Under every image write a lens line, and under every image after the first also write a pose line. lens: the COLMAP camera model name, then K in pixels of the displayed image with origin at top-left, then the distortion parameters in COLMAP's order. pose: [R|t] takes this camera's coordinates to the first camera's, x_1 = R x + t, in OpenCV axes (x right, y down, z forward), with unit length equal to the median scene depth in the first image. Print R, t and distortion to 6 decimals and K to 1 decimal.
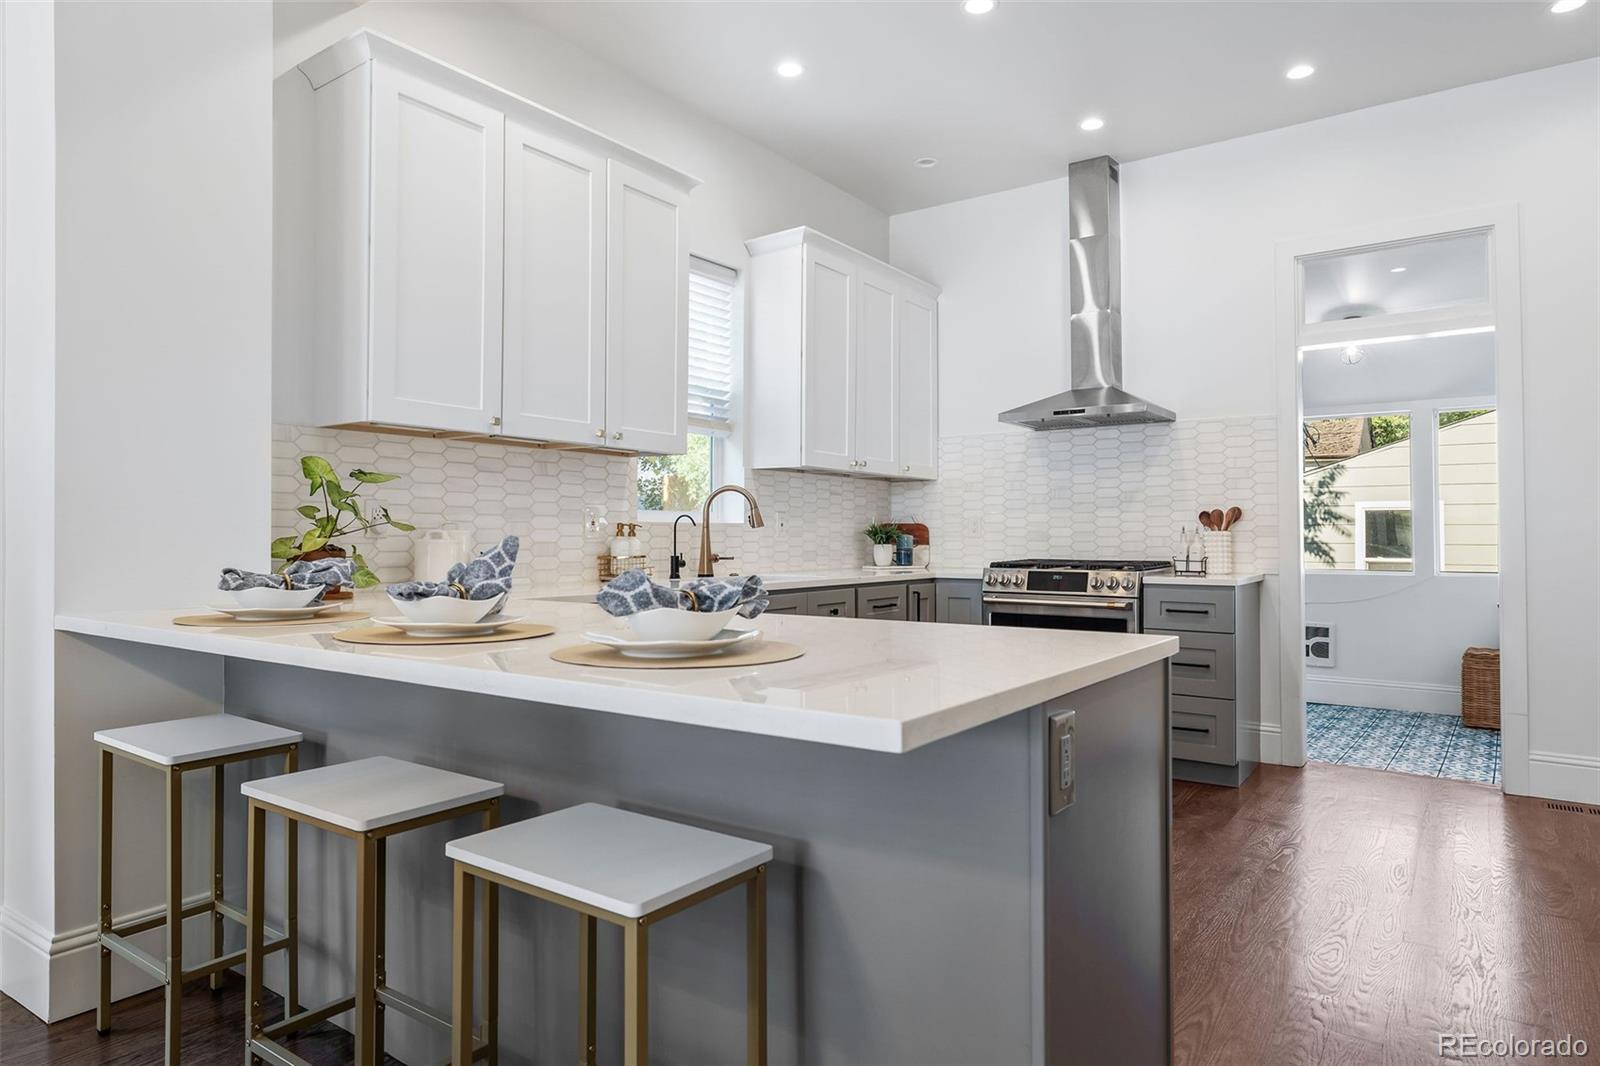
lens RADIAL K [[966.9, 0, 795.3], [0, 966.9, 520.1], [0, 0, 1]] dist [-0.001279, 0.000400]
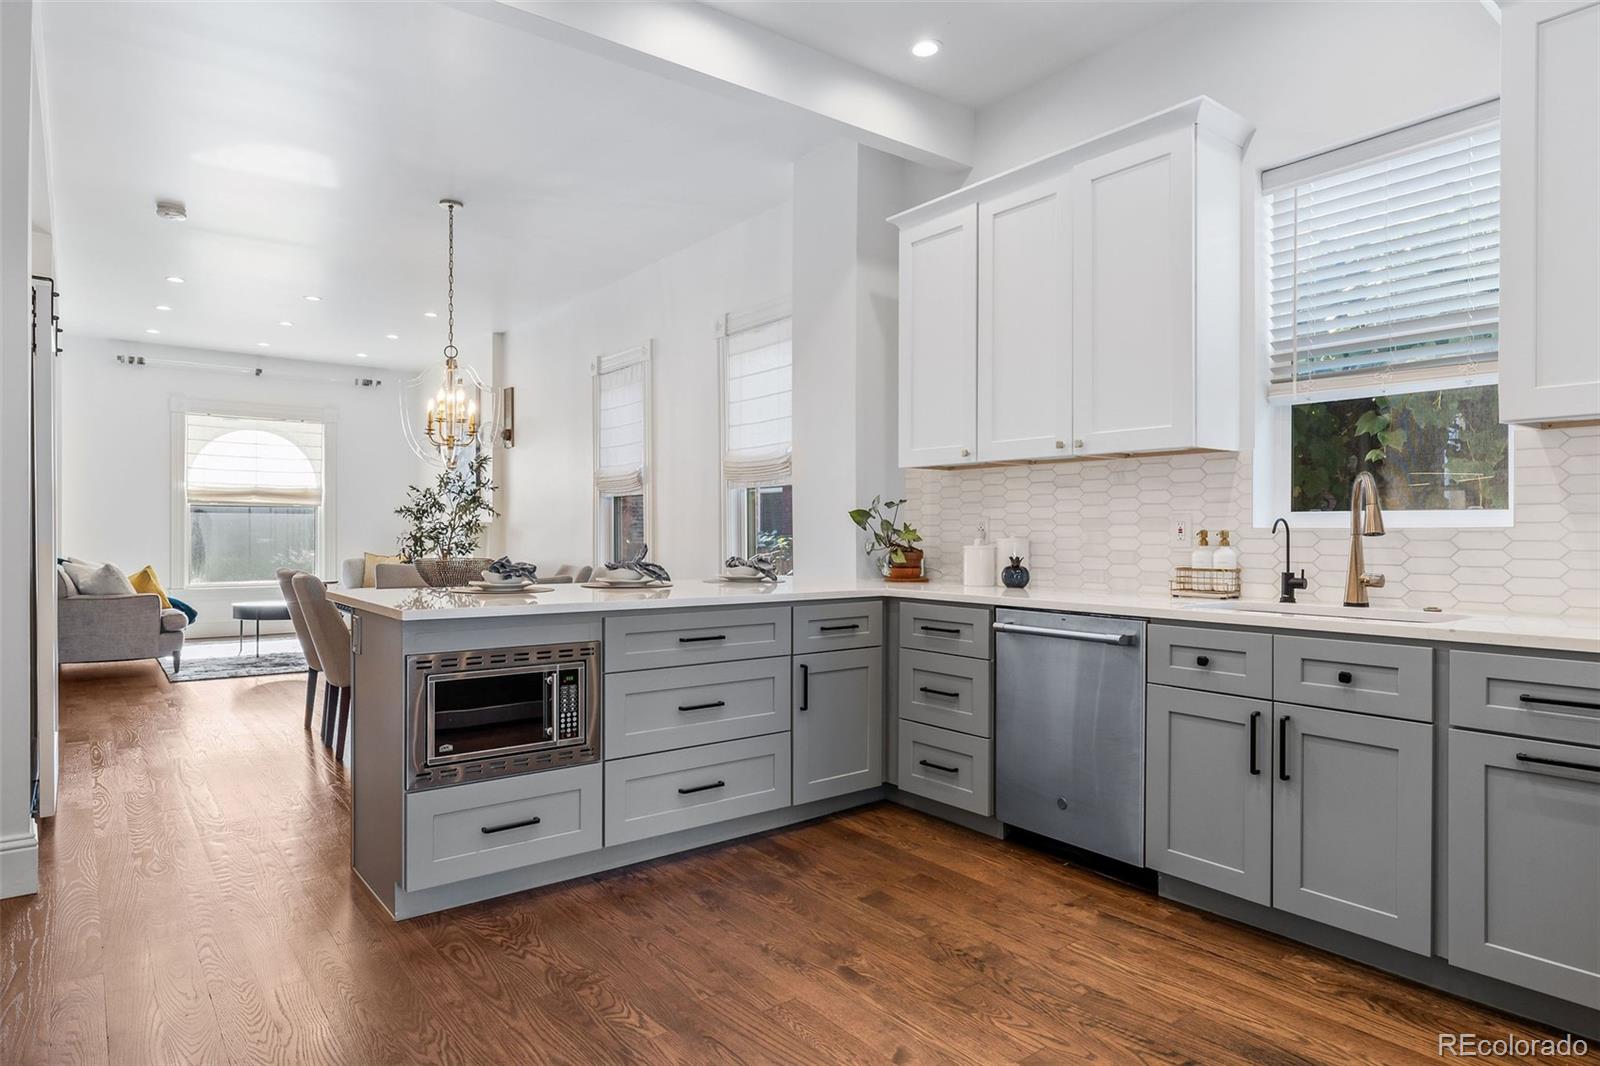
lens RADIAL K [[927.3, 0, 802.9], [0, 927.3, 533.1], [0, 0, 1]] dist [0.010058, -0.004889]
pose [[-0.283646, 0.000478, -0.958929, 0.601715], [0.014883, 0.999882, -0.003904, 0.002819], [0.958814, -0.015380, -0.283619, 0.742896]]
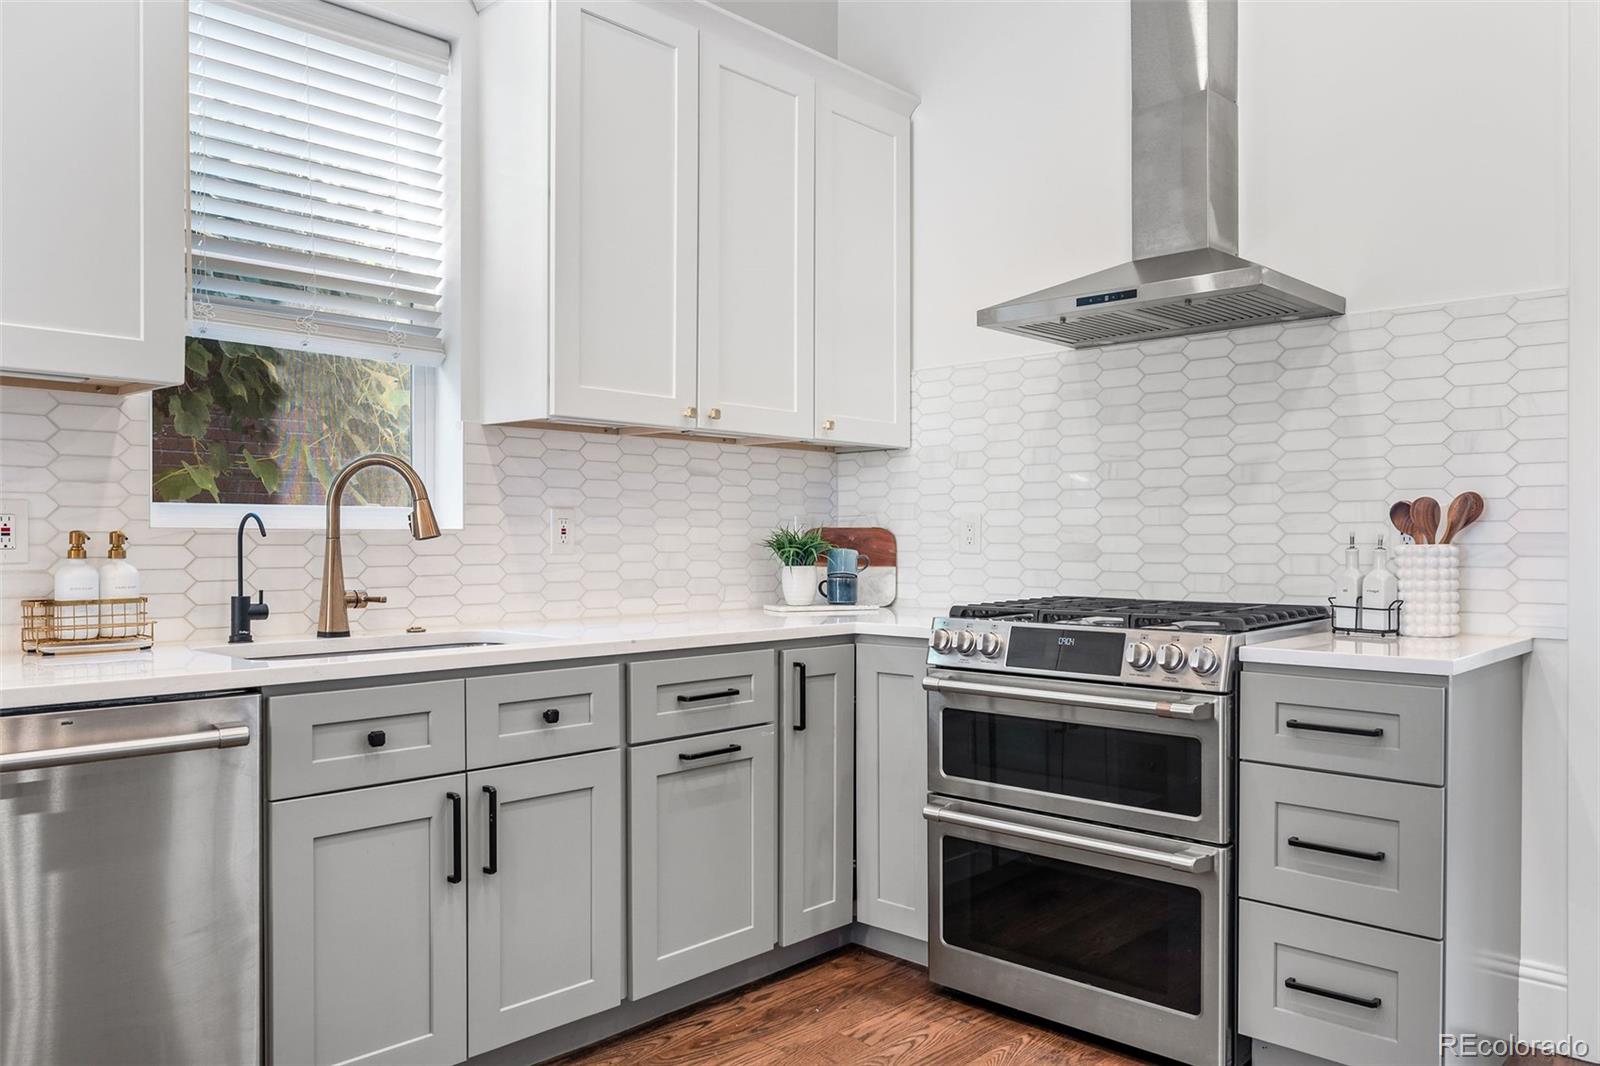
lens RADIAL K [[1186.4, 0, 798.4], [0, 1186.4, 553.9], [0, 0, 1]] dist [0.003866, -0.007861]
pose [[0.990484, 0.001025, -0.137627, 0.212687], [0.002959, 0.999583, 0.028741, -0.001331], [0.137599, -0.028874, 0.990067, 0.387712]]
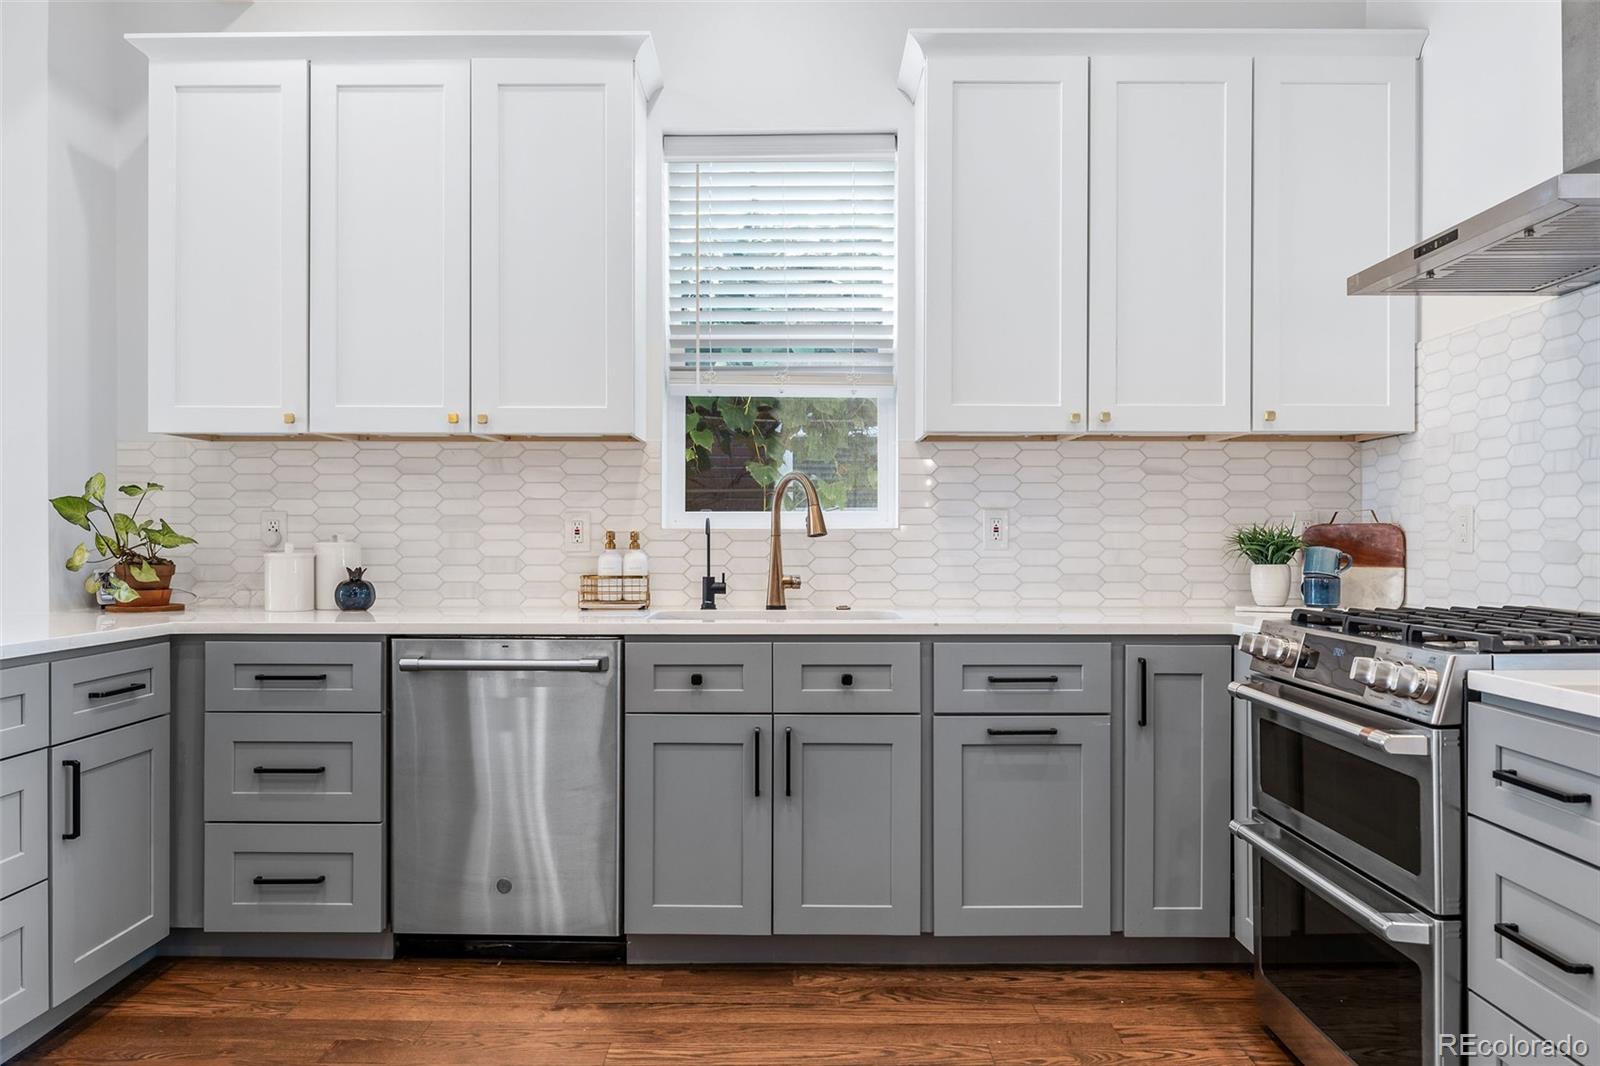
lens RADIAL K [[1120.6, 0, 795.3], [0, 1120.6, 541.9], [0, 0, 1]] dist [-0.007620, 0.001991]
pose [[0.574957, 0.001366, -0.818182, 0.509644], [0.014198, 0.999831, 0.011647, 0.002508], [0.818060, -0.018313, 0.574841, 0.514918]]
